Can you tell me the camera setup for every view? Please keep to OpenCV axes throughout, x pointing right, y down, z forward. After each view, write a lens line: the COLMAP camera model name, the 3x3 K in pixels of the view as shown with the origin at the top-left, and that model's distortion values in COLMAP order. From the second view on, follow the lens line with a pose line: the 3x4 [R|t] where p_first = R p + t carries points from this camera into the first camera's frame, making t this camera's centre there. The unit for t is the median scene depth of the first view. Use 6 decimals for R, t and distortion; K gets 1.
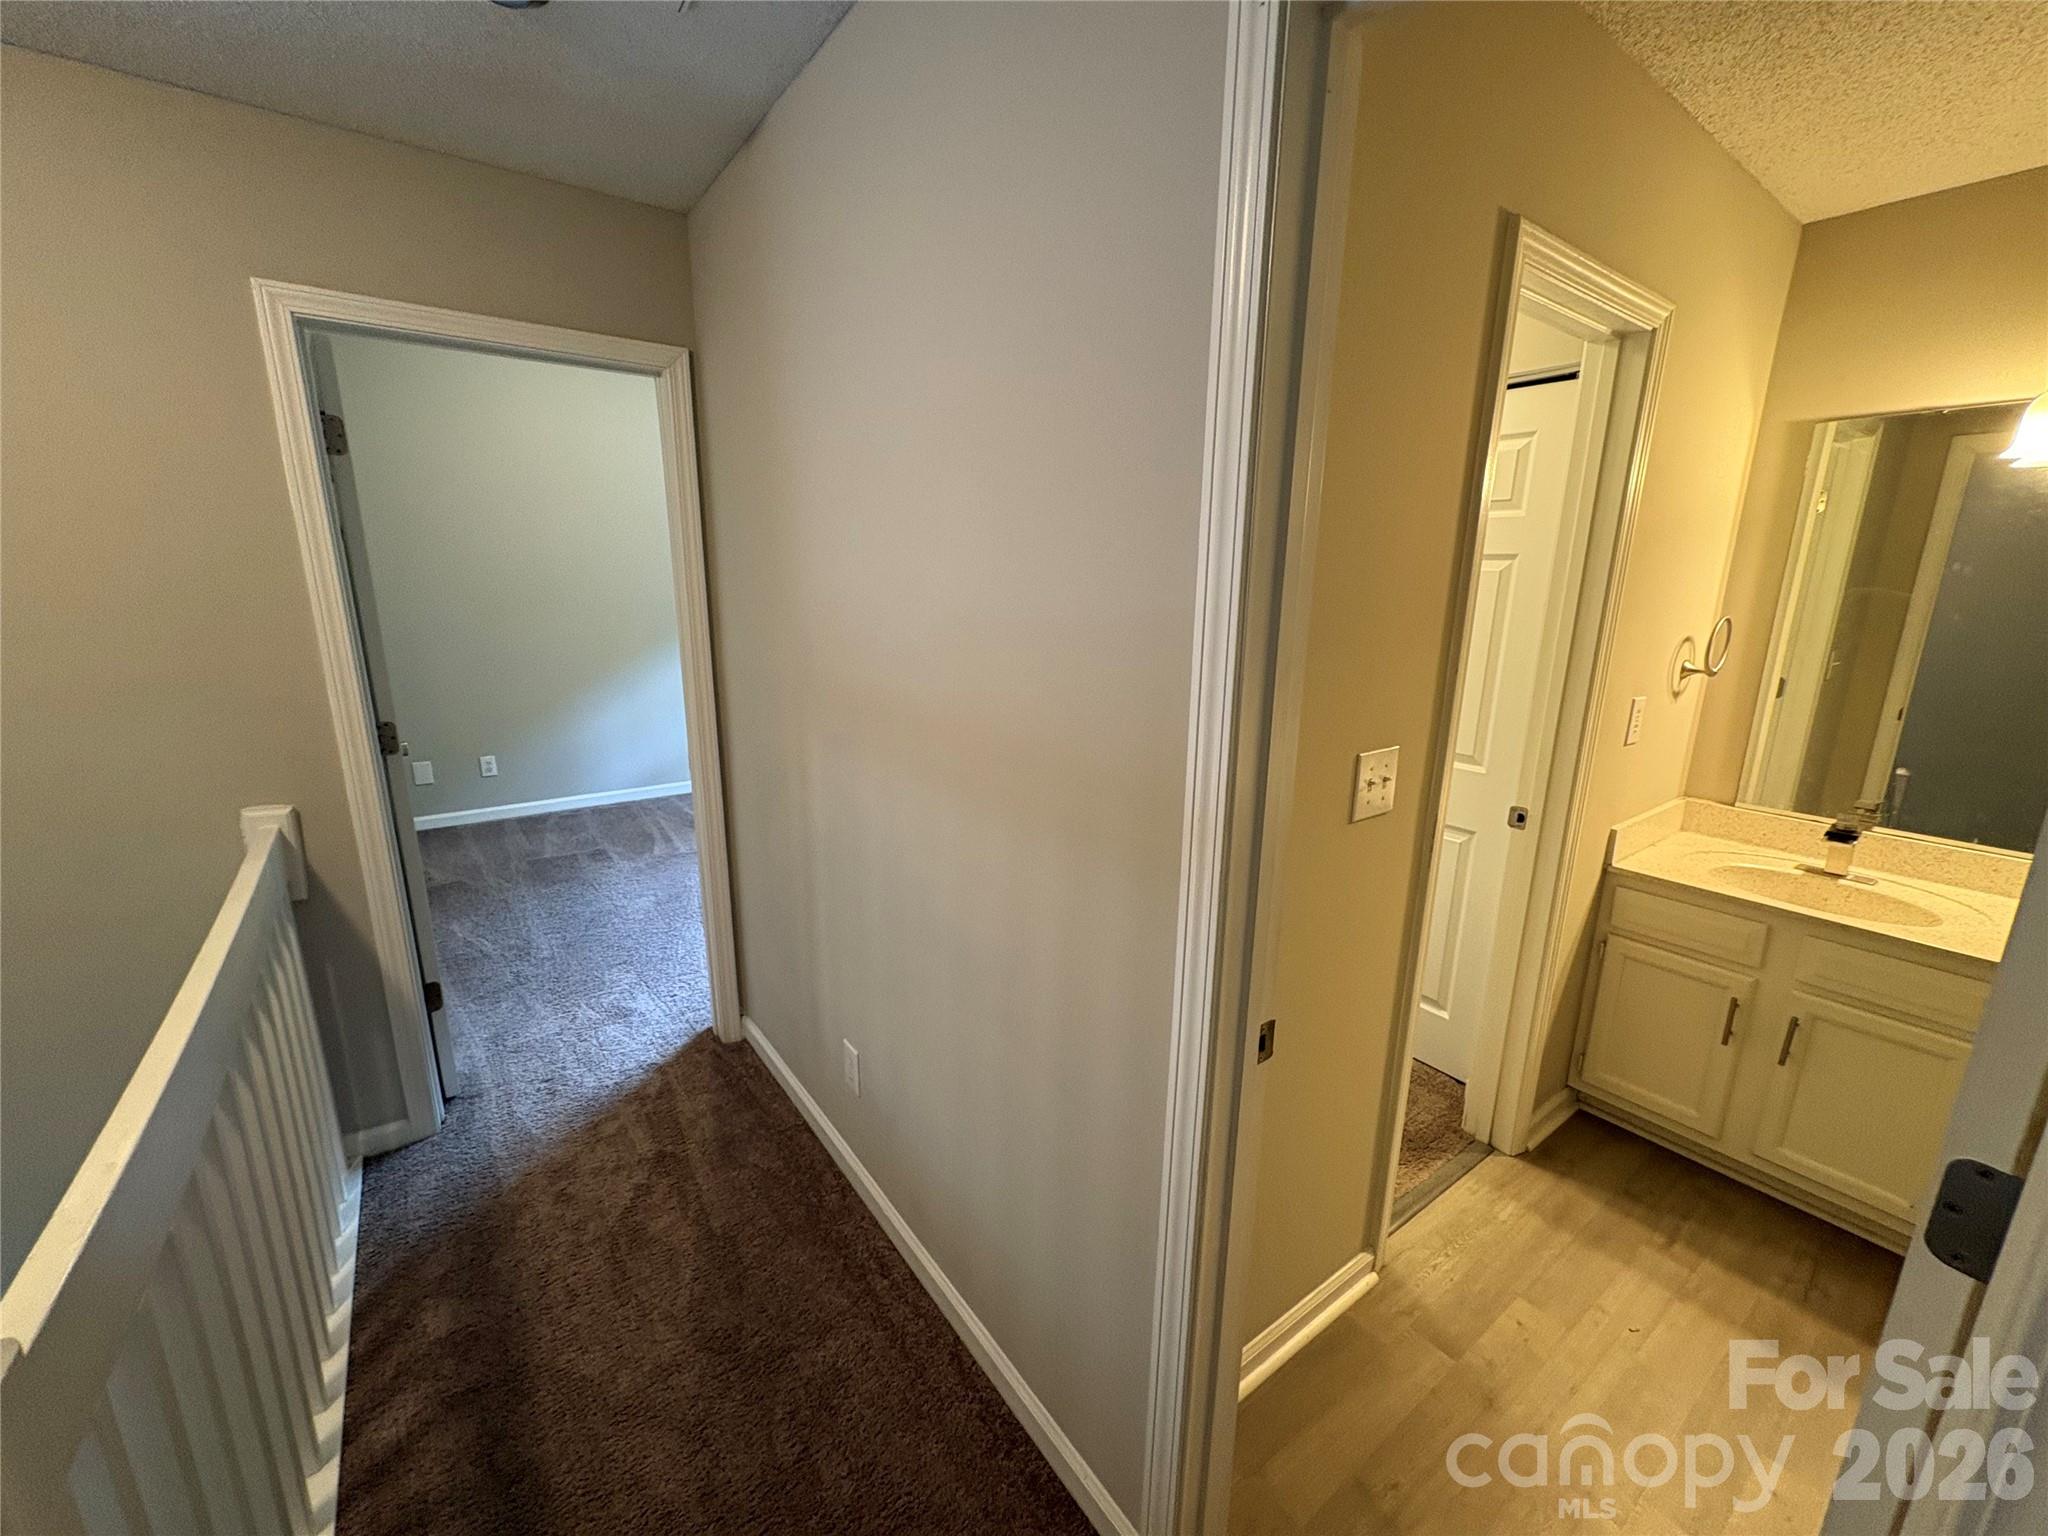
lens RADIAL K [[817.7, 0, 1025.9], [0, 817.7, 766.0], [0, 0, 1]] dist [0.002797, -0.000656]
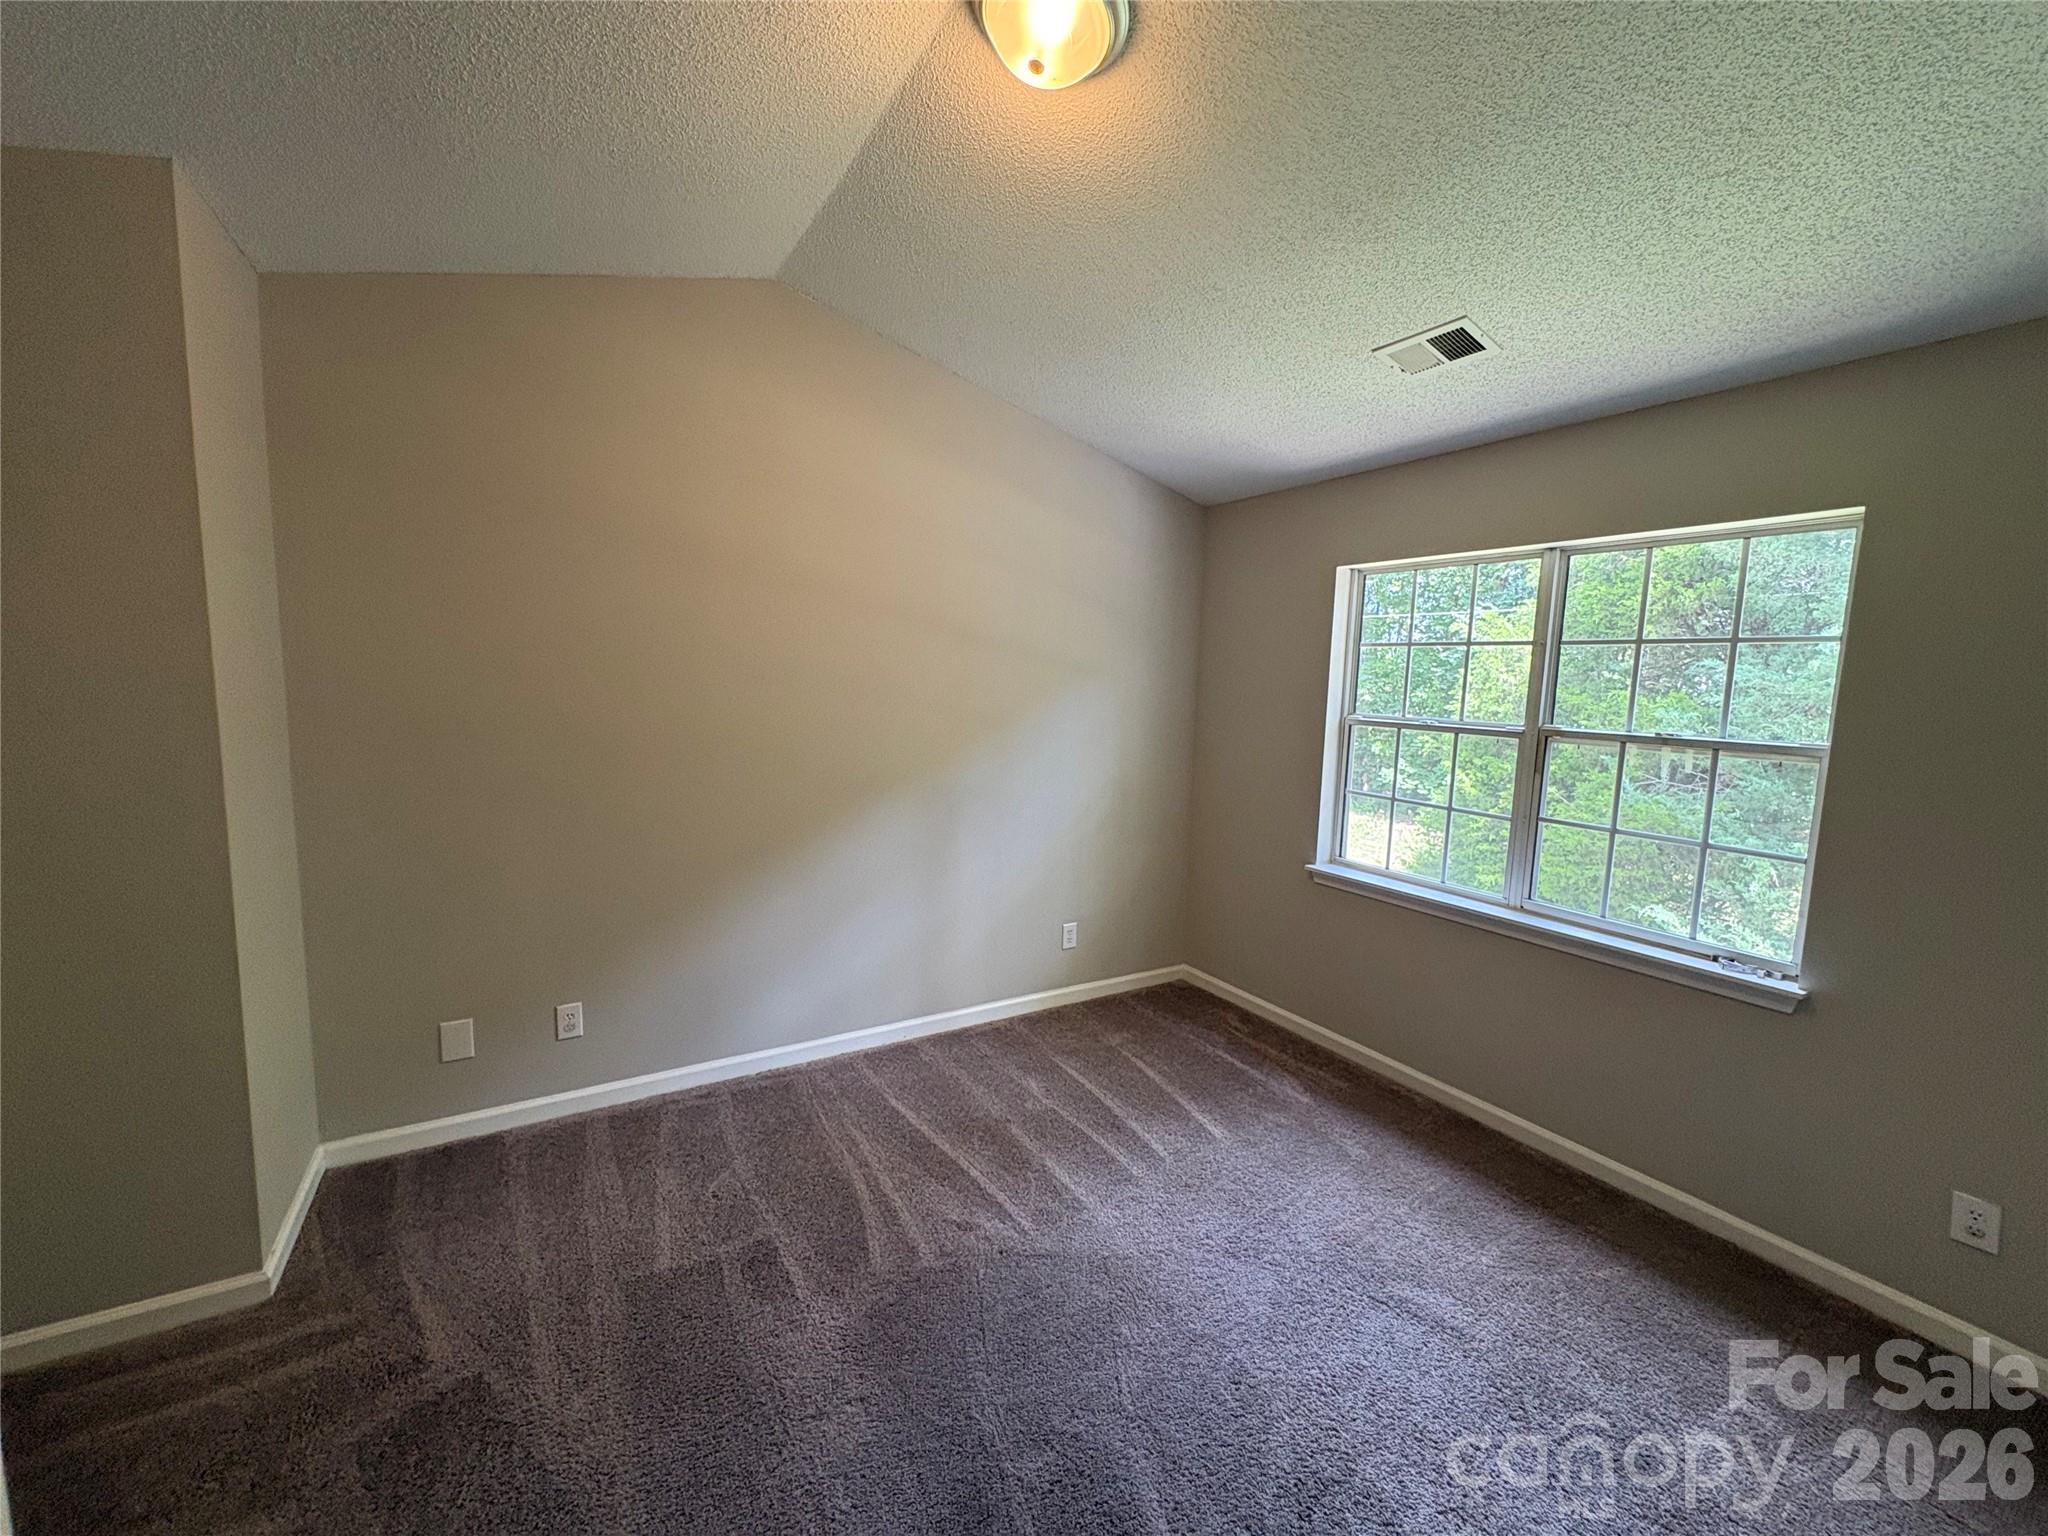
lens RADIAL K [[817.7, 0, 1021.3], [0, 817.7, 769.6], [0, 0, 1]] dist [0.002797, -0.000656]
pose [[0.995605, 0.022403, -0.090934, -0.308013], [-0.032952, 0.992676, -0.116226, -0.124130], [0.087664, 0.118711, 0.989051, 0.461205]]
